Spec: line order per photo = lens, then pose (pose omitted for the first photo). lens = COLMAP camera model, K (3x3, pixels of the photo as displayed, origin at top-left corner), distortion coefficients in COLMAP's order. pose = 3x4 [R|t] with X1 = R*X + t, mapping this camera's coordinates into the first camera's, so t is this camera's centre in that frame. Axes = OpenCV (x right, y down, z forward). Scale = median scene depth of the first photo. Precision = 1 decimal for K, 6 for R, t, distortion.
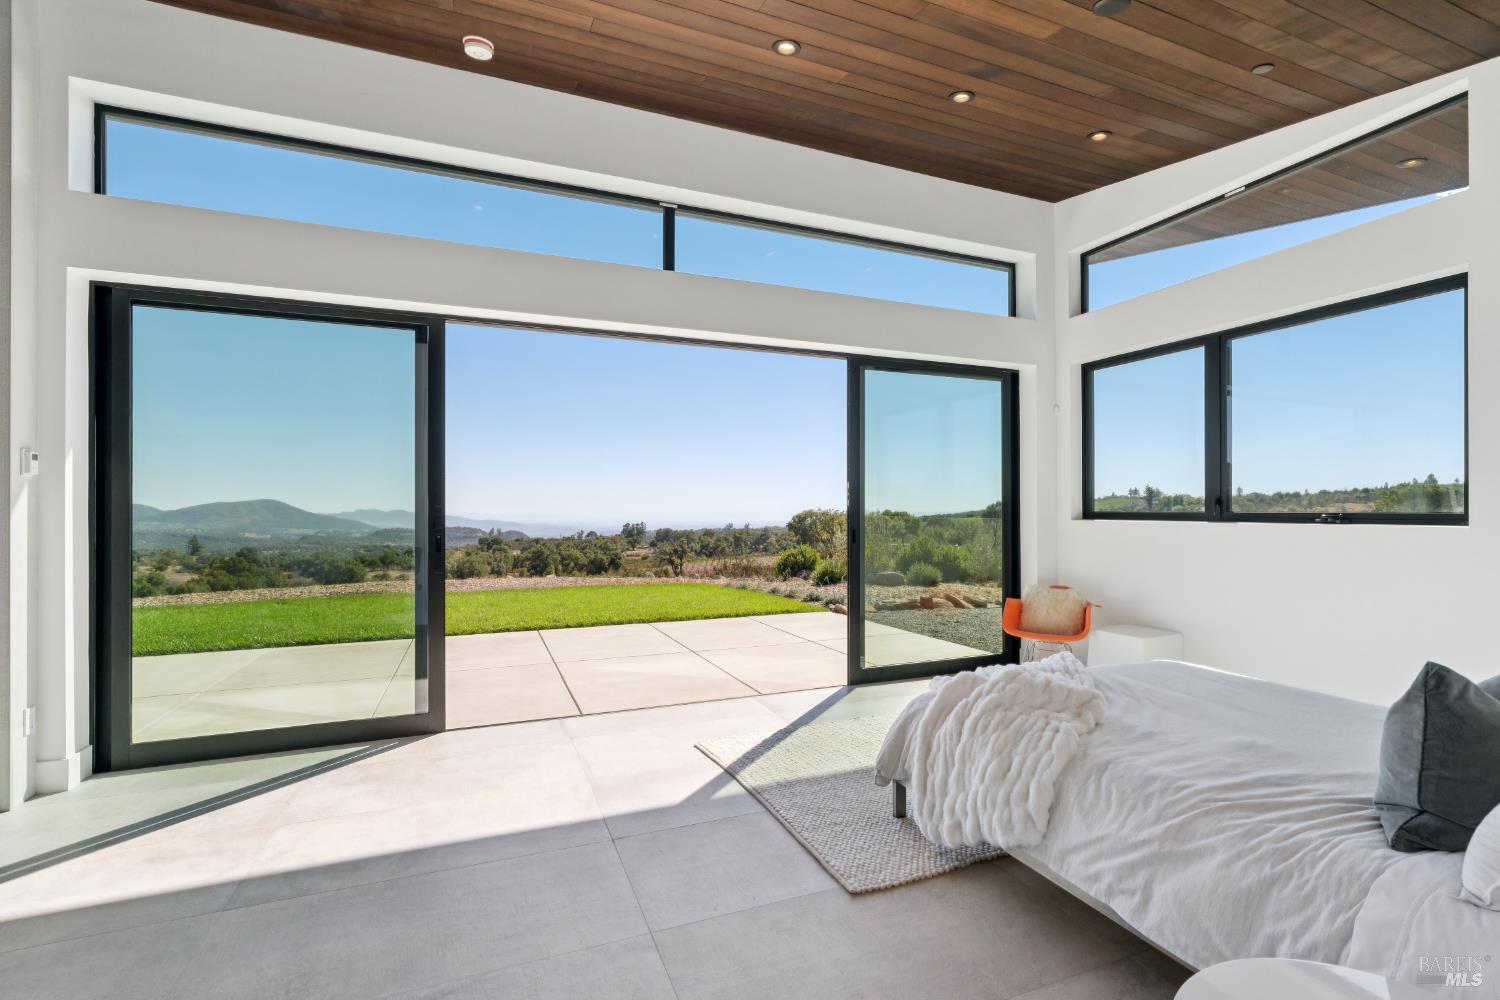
lens RADIAL K [[669.7, 0, 737.0], [0, 669.7, 508.4], [0, 0, 1]] dist [-0.004550, 0.003292]
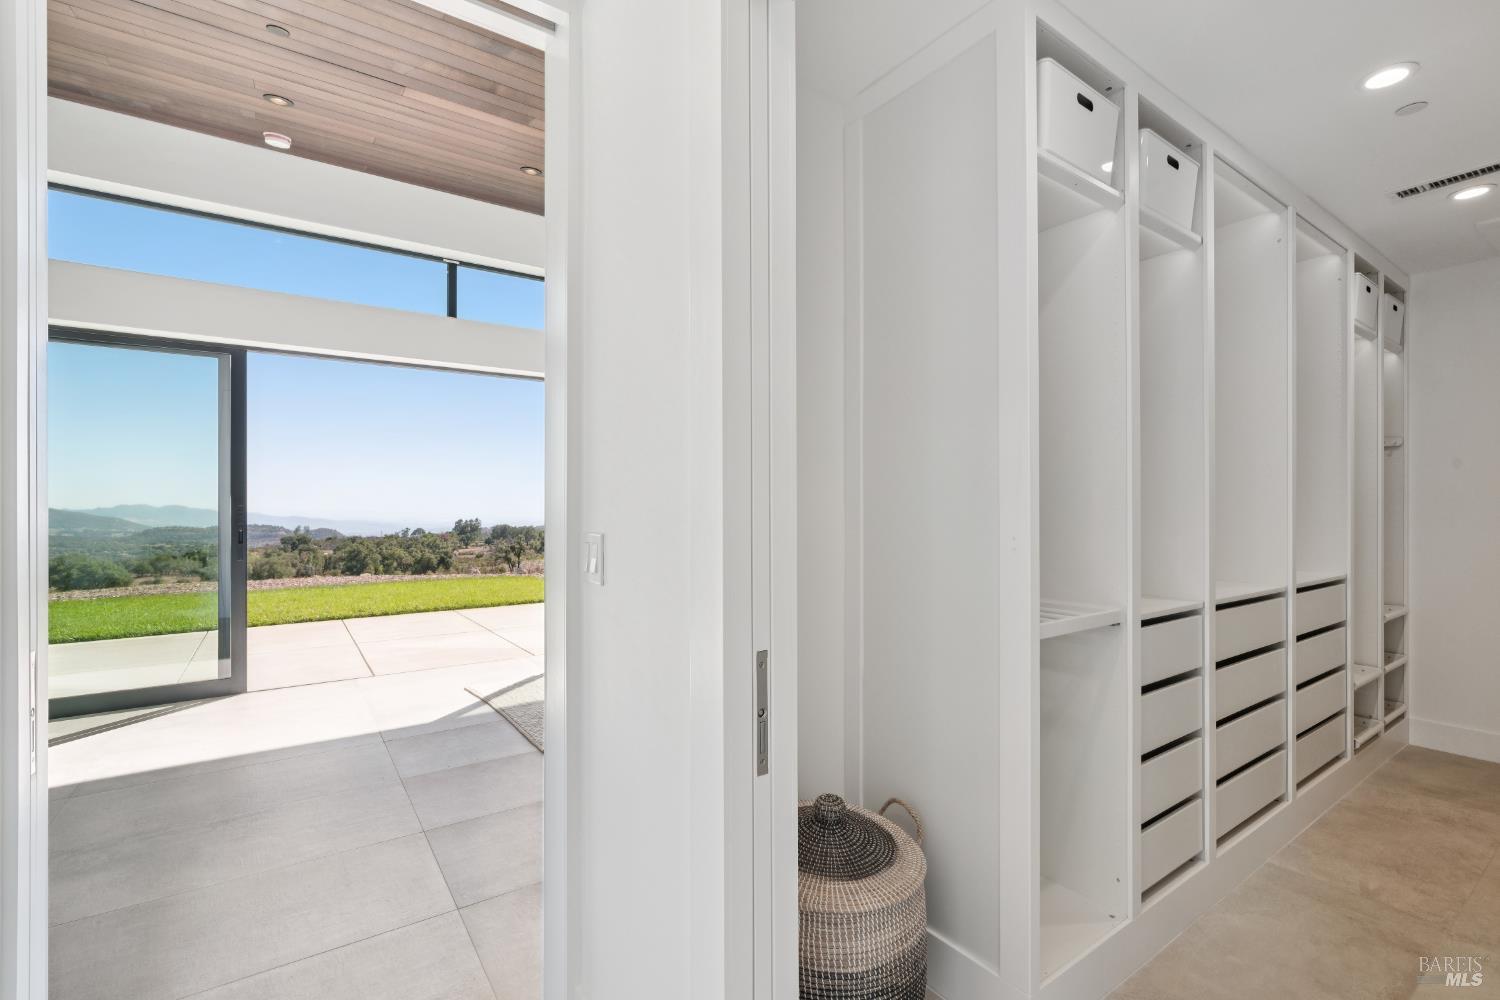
lens RADIAL K [[669.7, 0, 736.1], [0, 669.7, 505.7], [0, 0, 1]] dist [-0.004550, 0.003292]
pose [[0.973805, 0.000164, 0.227384, 0.106683], [-0.000789, 0.999996, 0.002660, -0.004976], [-0.227383, -0.002770, 0.973802, -0.268516]]
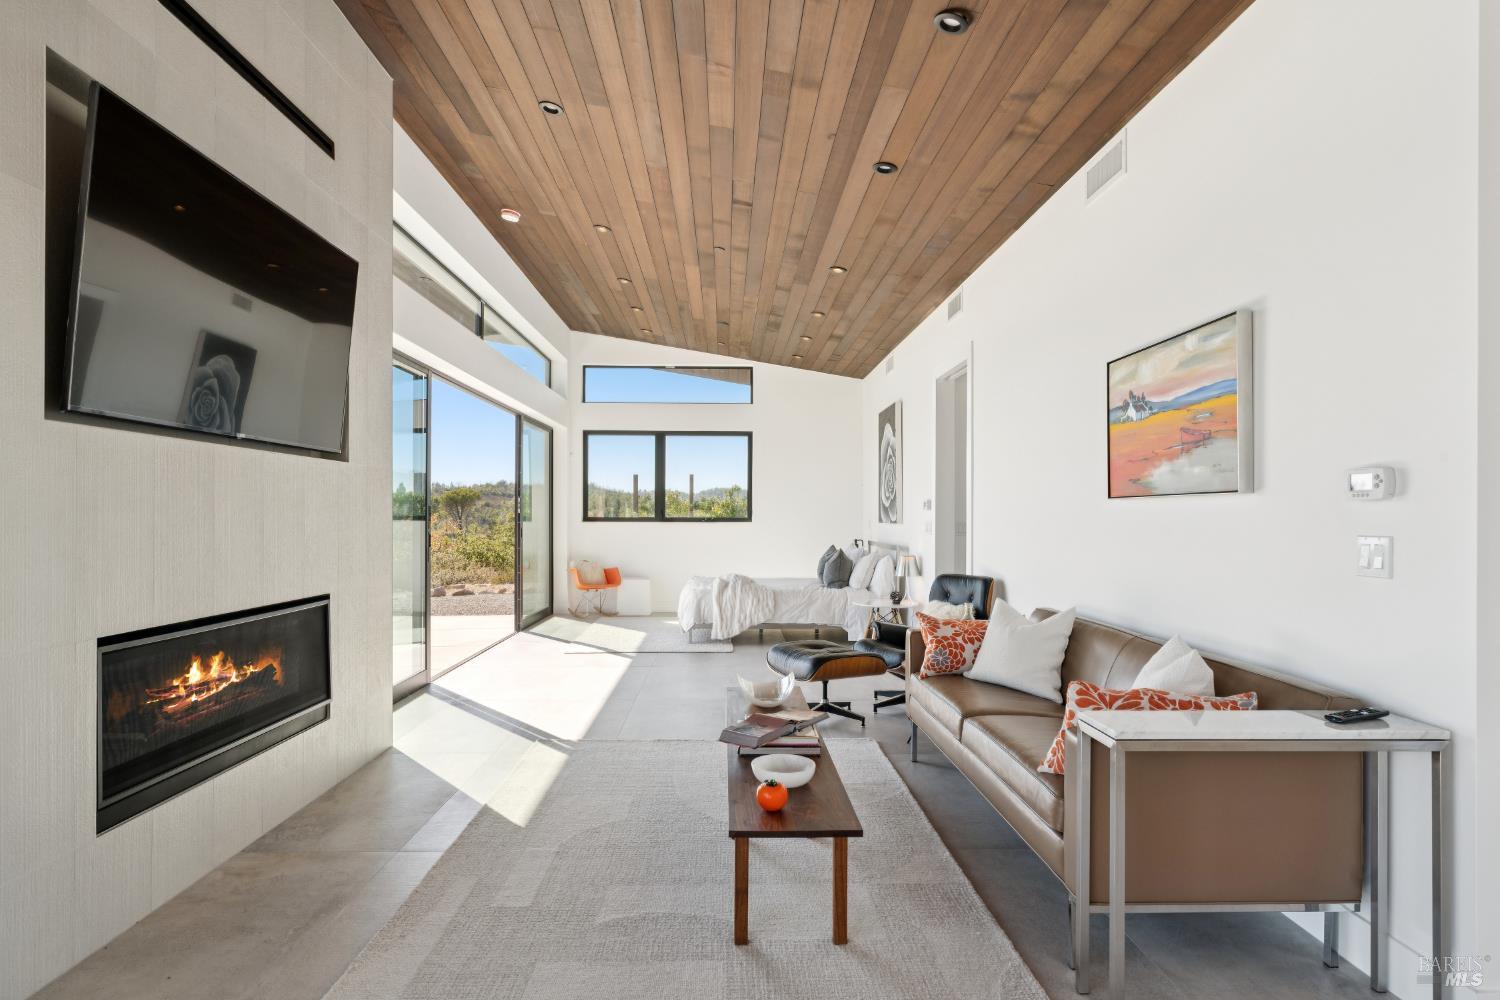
lens RADIAL K [[796.7, 0, 743.0], [0, 796.7, 522.3], [0, 0, 1]] dist [0.001613, 0.000880]
pose [[0.355043, -0.005841, 0.934832, -0.209474], [-0.005265, 0.999952, 0.008247, -0.000032], [-0.934835, -0.007850, 0.354995, -0.016634]]
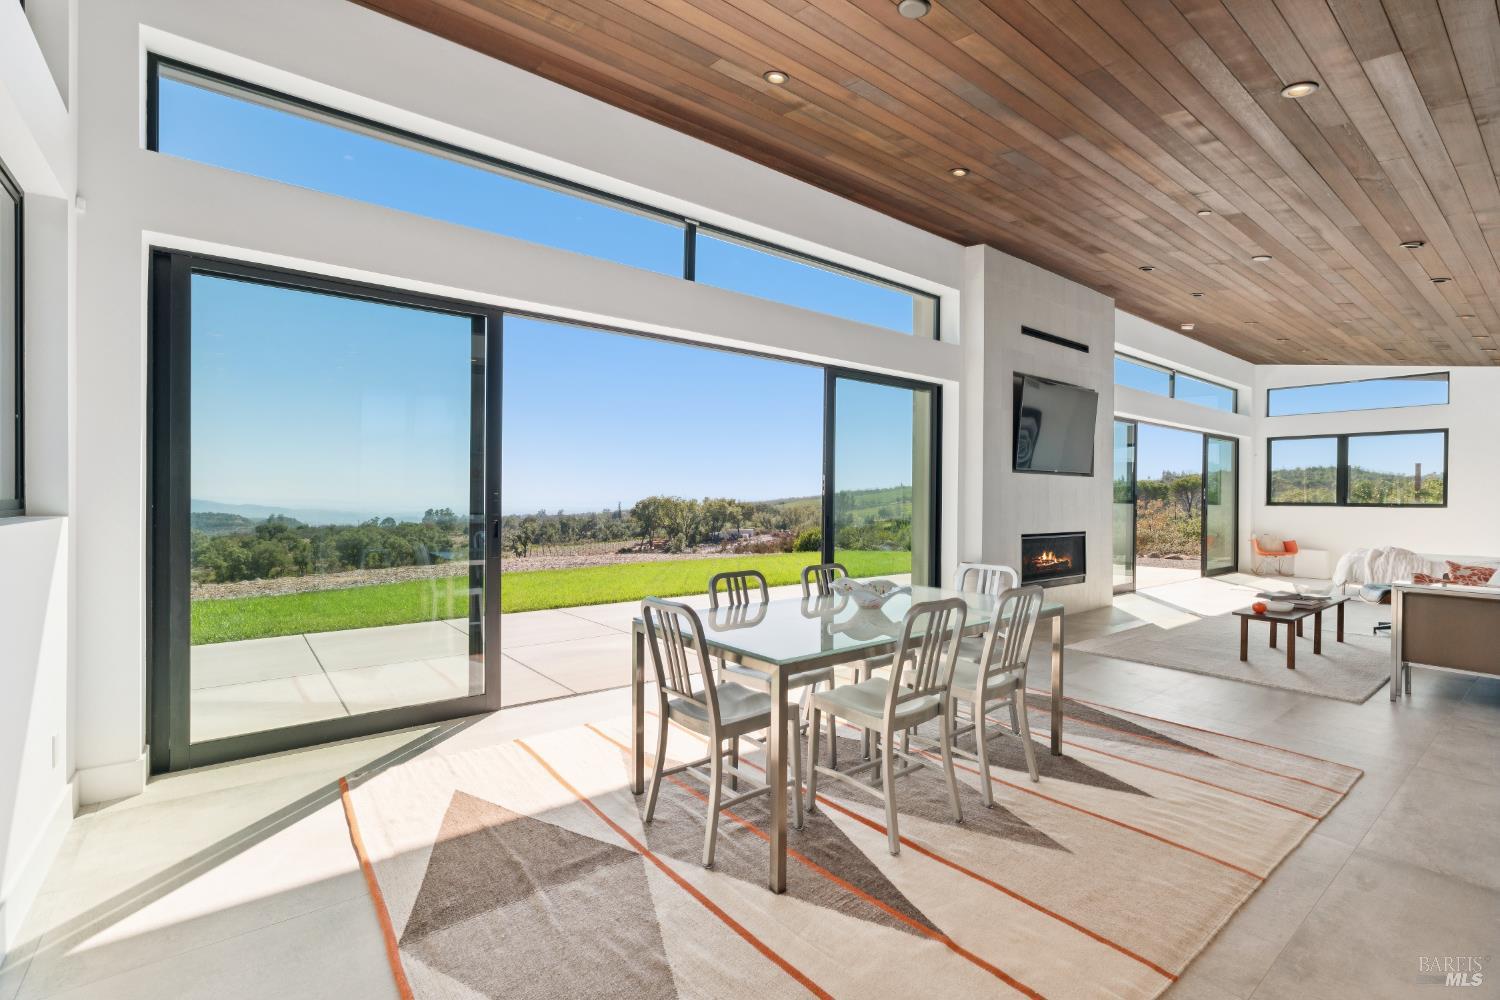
lens RADIAL K [[669.7, 0, 748.0], [0, 669.7, 489.1], [0, 0, 1]] dist [-0.004550, 0.003292]
pose [[0.960812, 0.011872, 0.276946, -0.263060], [-0.009508, 0.999906, -0.009877, 0.000014], [-0.277038, 0.006857, 0.960835, -0.072300]]
